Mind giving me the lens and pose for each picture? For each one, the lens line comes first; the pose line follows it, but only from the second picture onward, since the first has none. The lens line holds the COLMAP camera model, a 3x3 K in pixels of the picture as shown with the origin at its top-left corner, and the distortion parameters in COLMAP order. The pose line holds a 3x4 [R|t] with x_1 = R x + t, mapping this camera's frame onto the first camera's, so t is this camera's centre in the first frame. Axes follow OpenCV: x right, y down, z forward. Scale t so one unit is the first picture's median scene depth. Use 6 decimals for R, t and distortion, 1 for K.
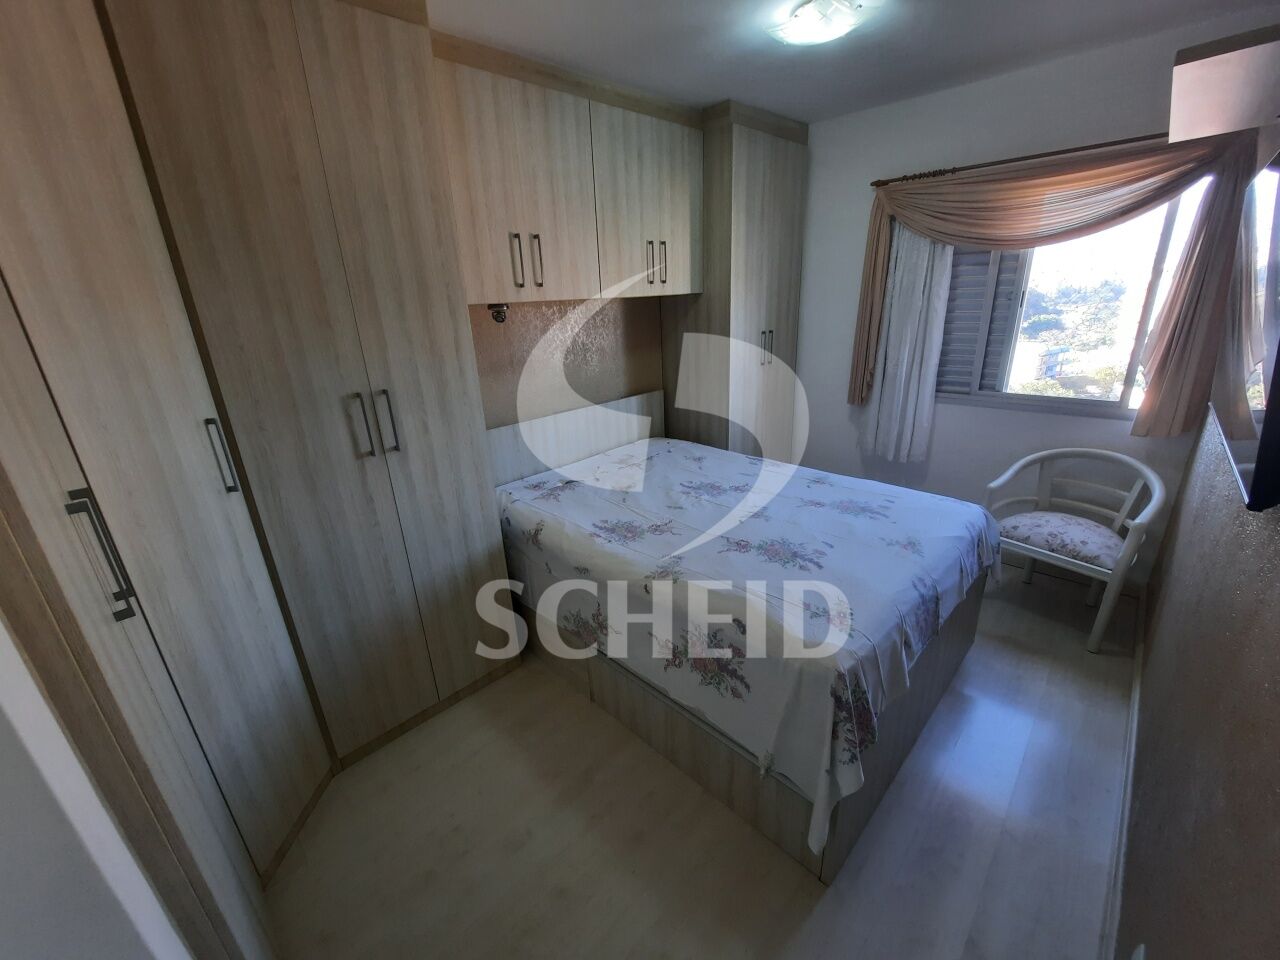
lens RADIAL K [[508.1, 0, 639.0], [0, 508.1, 477.6], [0, 0, 1]] dist [-0.016700, 0.000653]
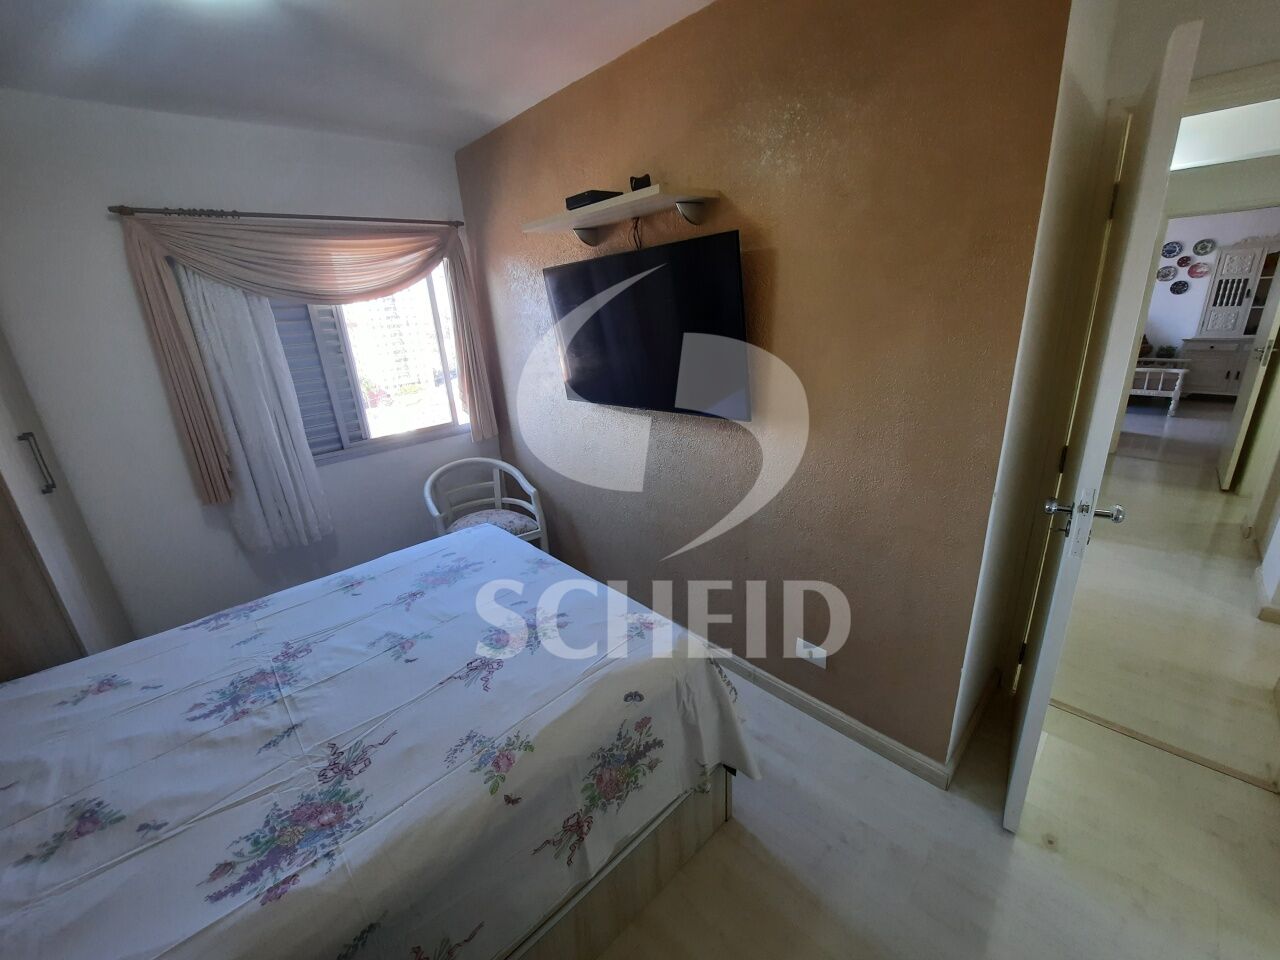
lens RADIAL K [[508.1, 0, 637.0], [0, 508.1, 475.0], [0, 0, 1]] dist [-0.016700, 0.000653]
pose [[0.045394, -0.271675, 0.961318, -0.306914], [0.396112, 0.888320, 0.232341, -0.142204], [-0.917079, 0.370243, 0.147938, 0.416382]]
